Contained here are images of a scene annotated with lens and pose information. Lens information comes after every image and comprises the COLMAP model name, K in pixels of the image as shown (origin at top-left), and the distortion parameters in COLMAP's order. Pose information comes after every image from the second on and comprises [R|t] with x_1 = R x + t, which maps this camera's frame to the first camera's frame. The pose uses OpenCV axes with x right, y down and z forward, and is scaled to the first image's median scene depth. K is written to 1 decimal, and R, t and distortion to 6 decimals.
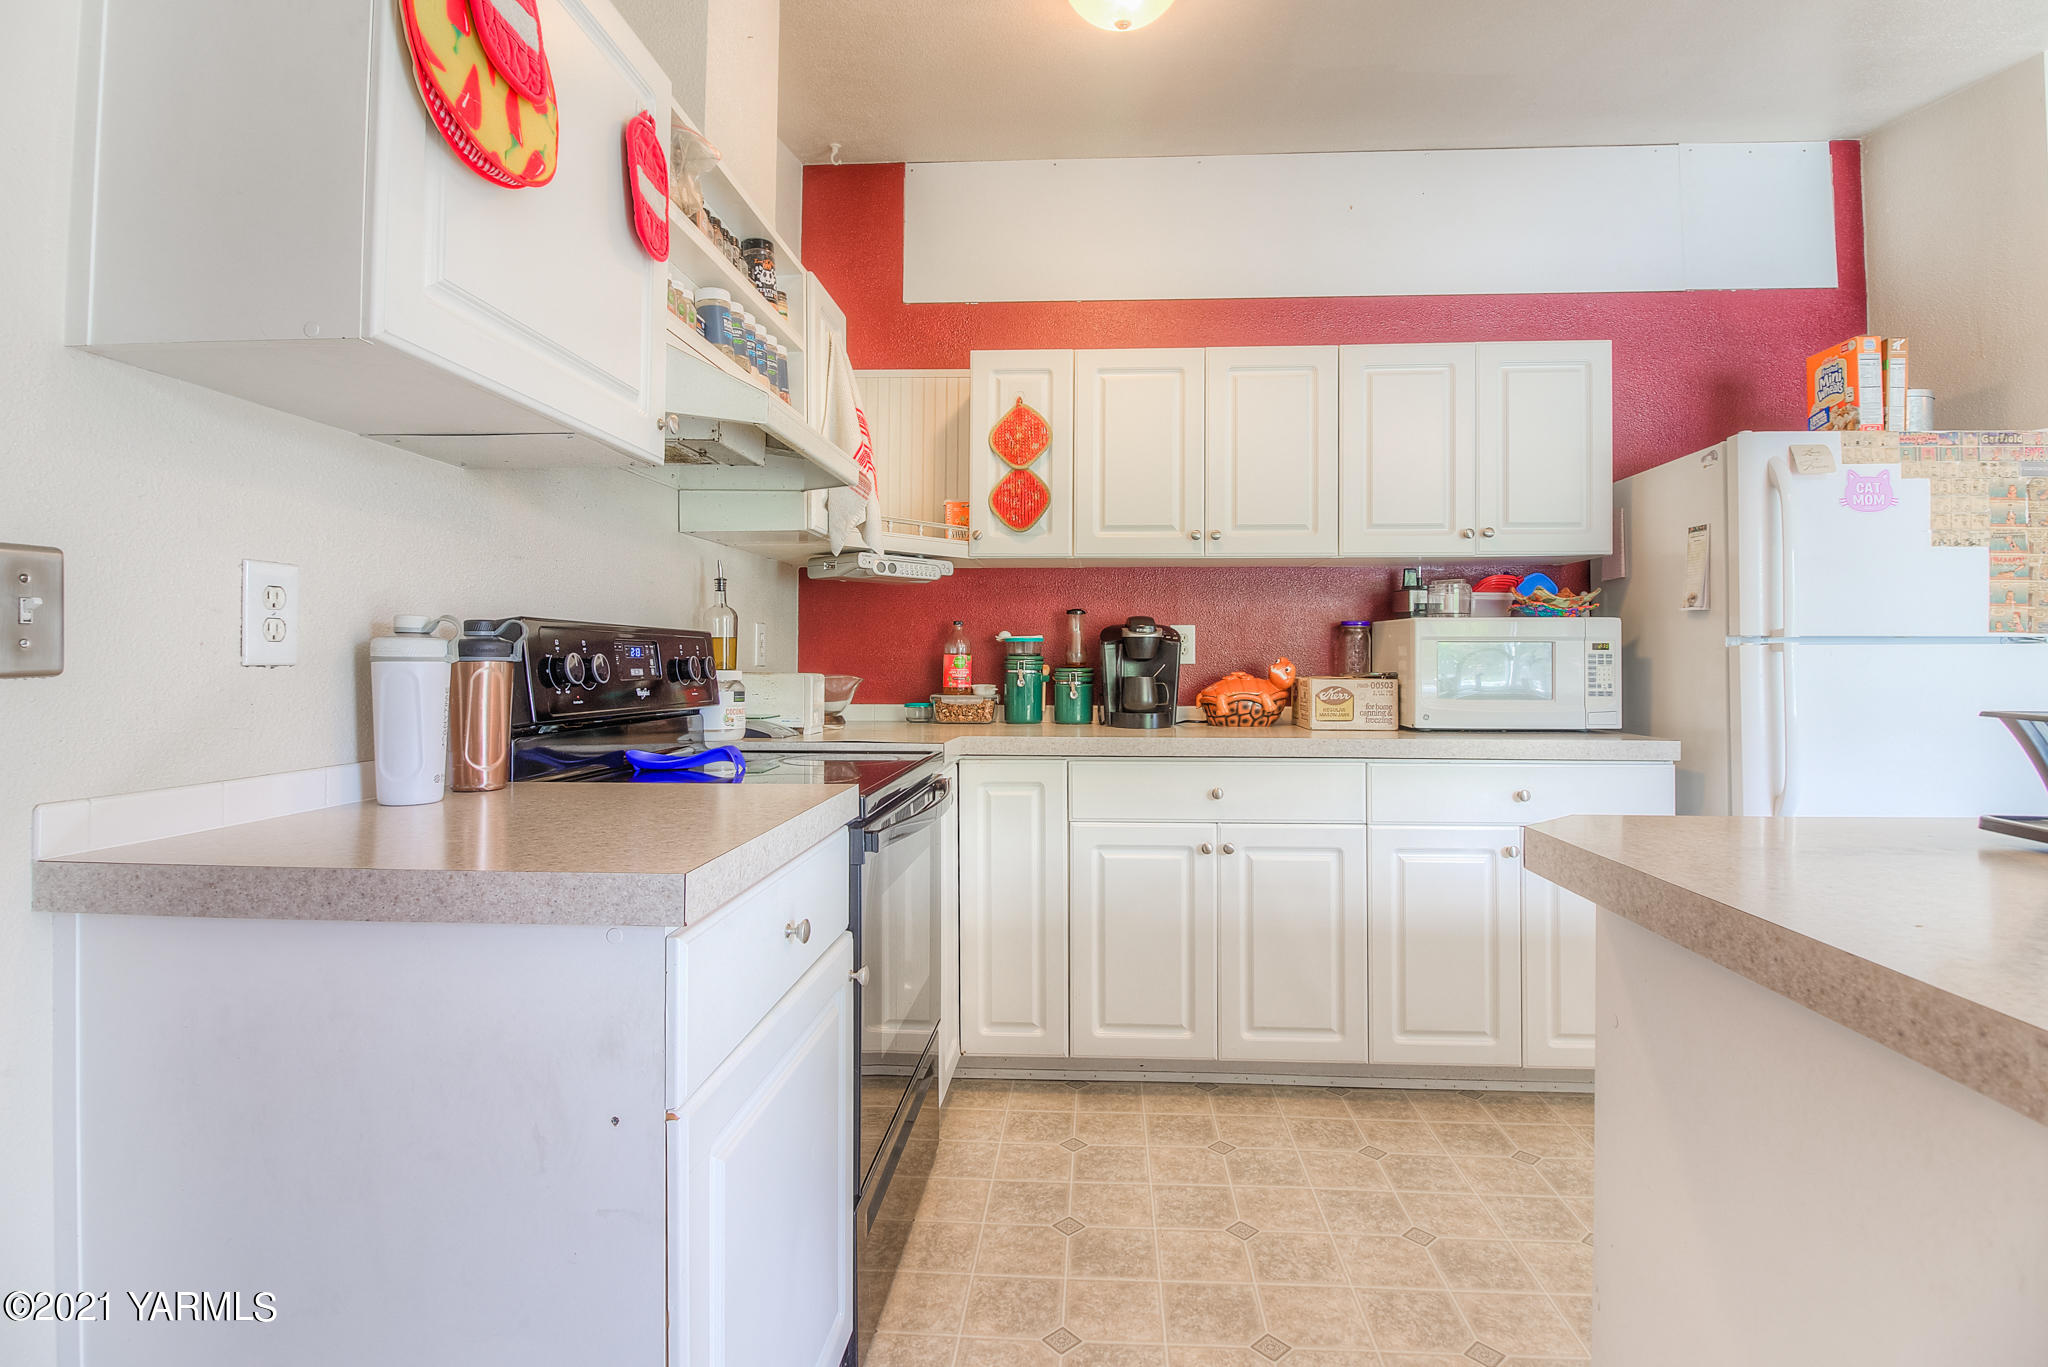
lens RADIAL K [[976.3, 0, 1041.3], [0, 976.3, 646.5], [0, 0, 1]] dist [-0.016316, -0.001850]
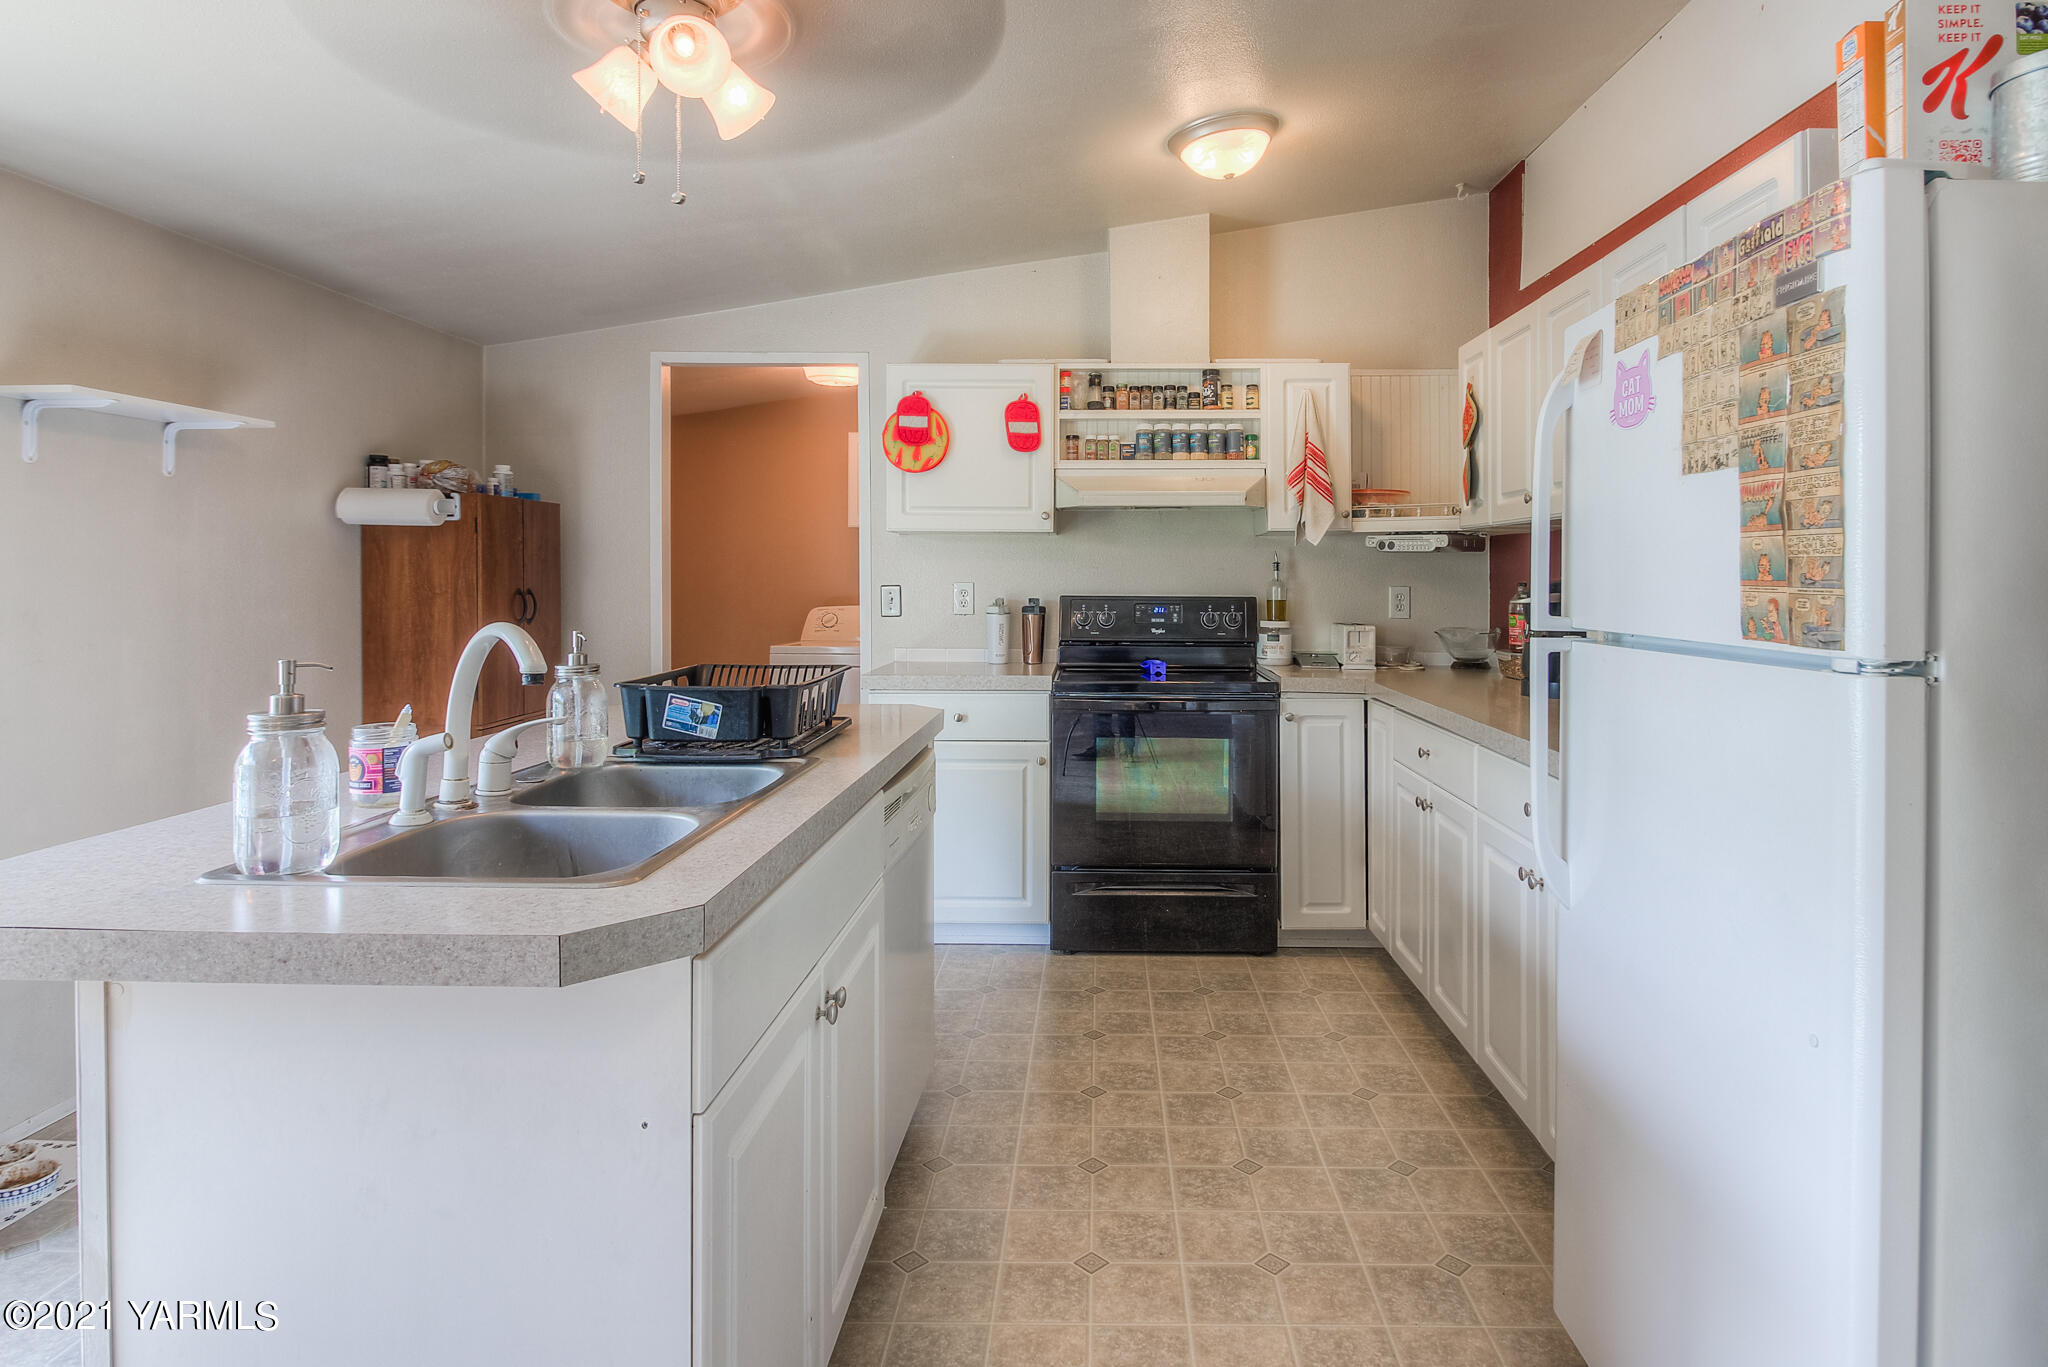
lens RADIAL K [[1110.6, 0, 1077.6], [0, 1110.6, 571.8], [0, 0, 1]] dist [-0.022911, -0.002244]
pose [[0.049224, -0.006985, -0.998763, 1.540513], [0.012693, 0.999899, -0.006367, -0.050163], [0.998707, -0.012364, 0.049307, 0.628563]]
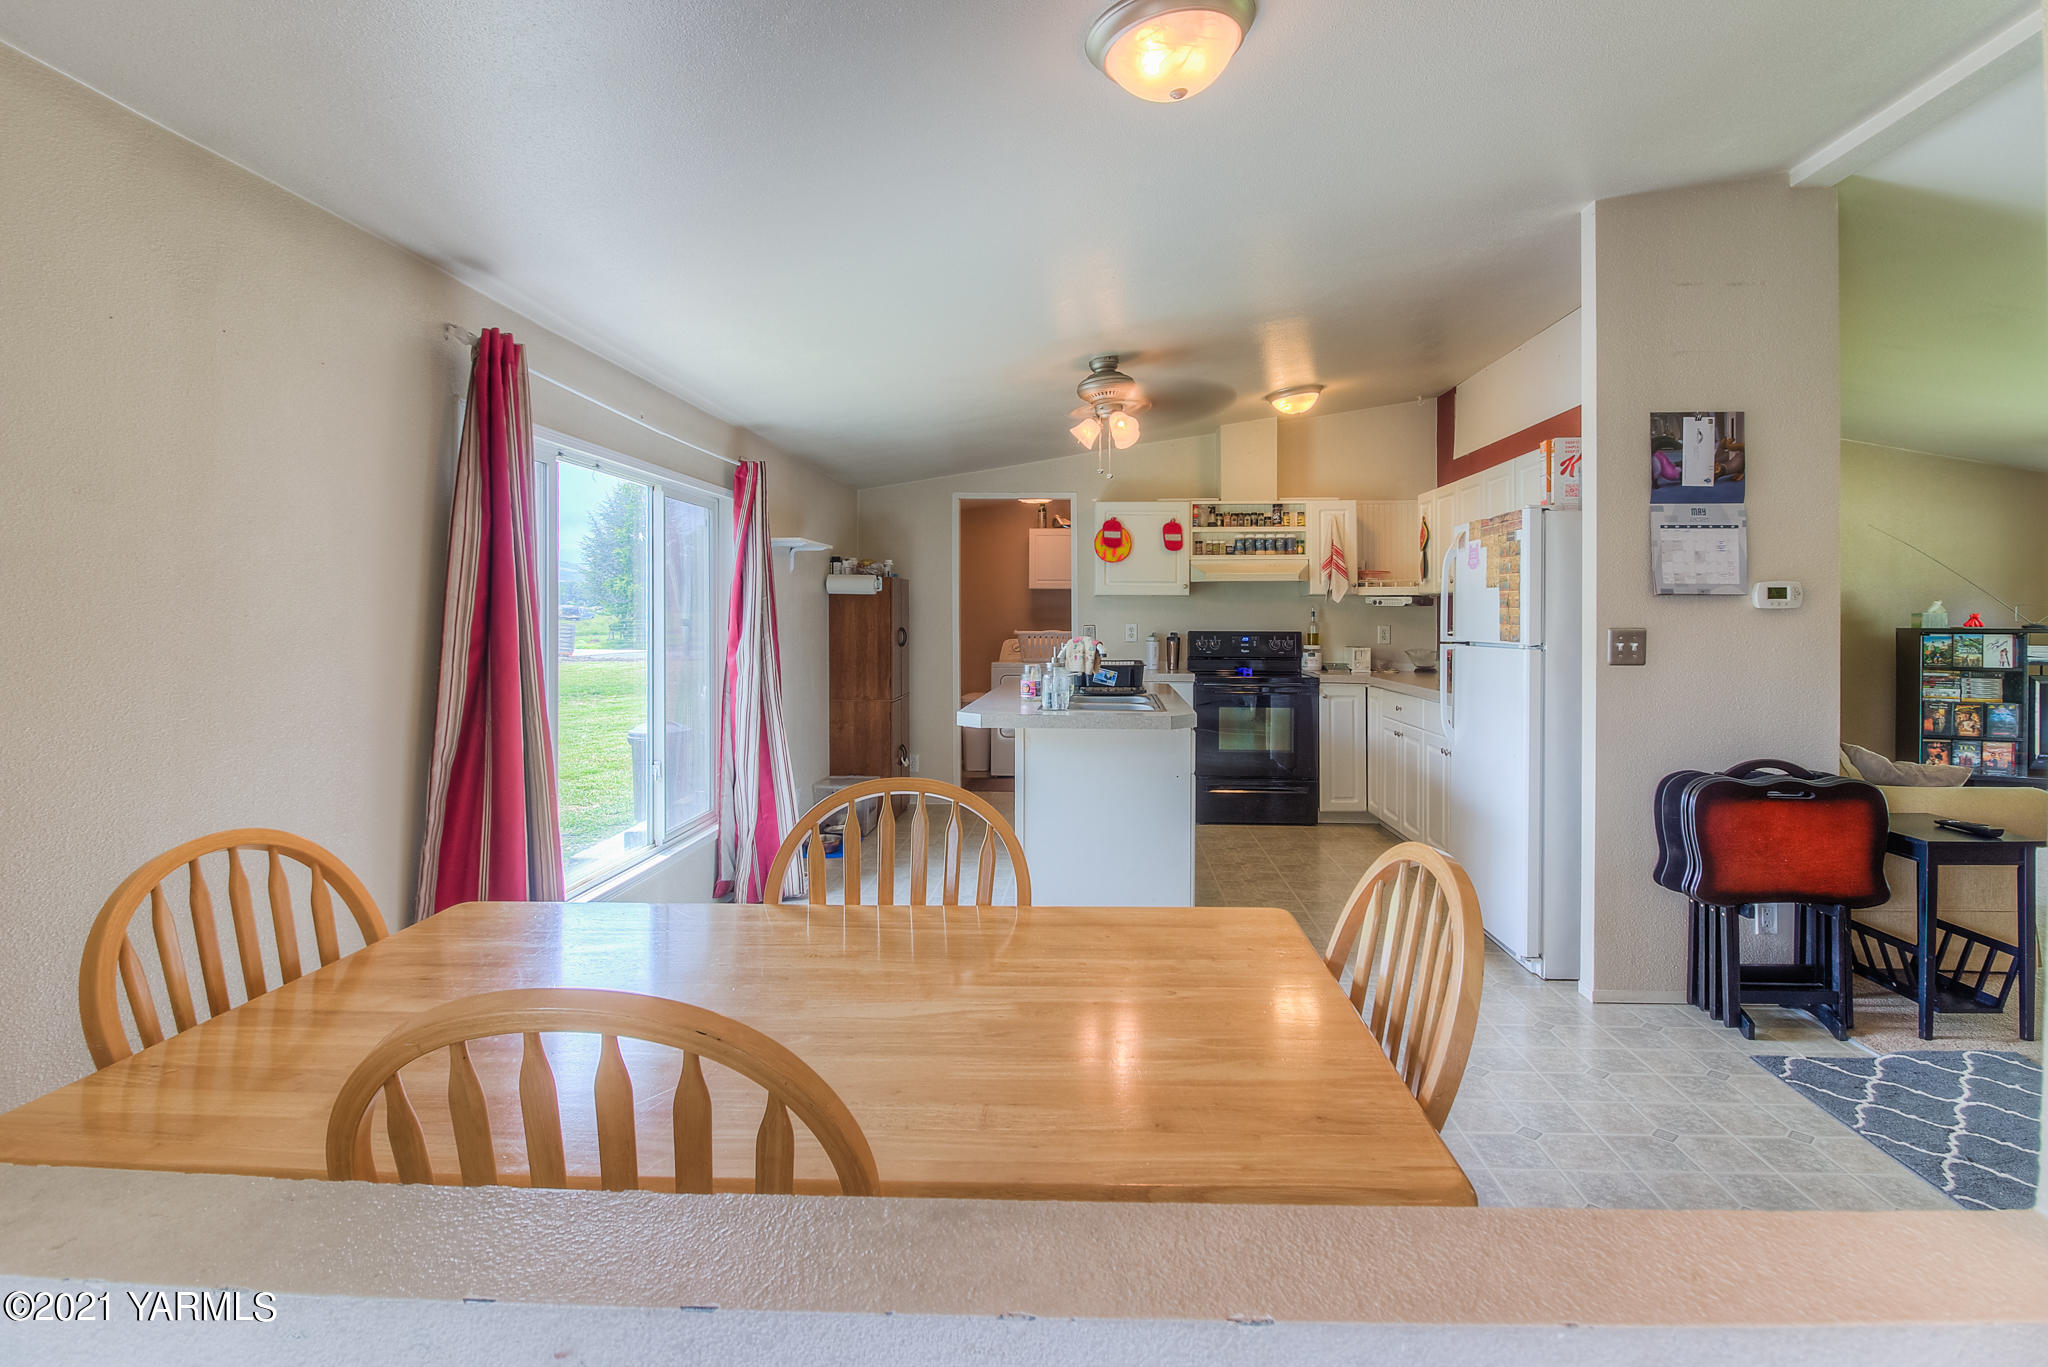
lens RADIAL K [[976.3, 0, 1037.6], [0, 976.3, 623.3], [0, 0, 1]] dist [-0.016316, -0.001850]
pose [[-0.002508, 0.003046, -0.999992, 2.583981], [0.014336, 0.999893, 0.003010, -0.060123], [0.999894, -0.014328, -0.002551, 0.244269]]
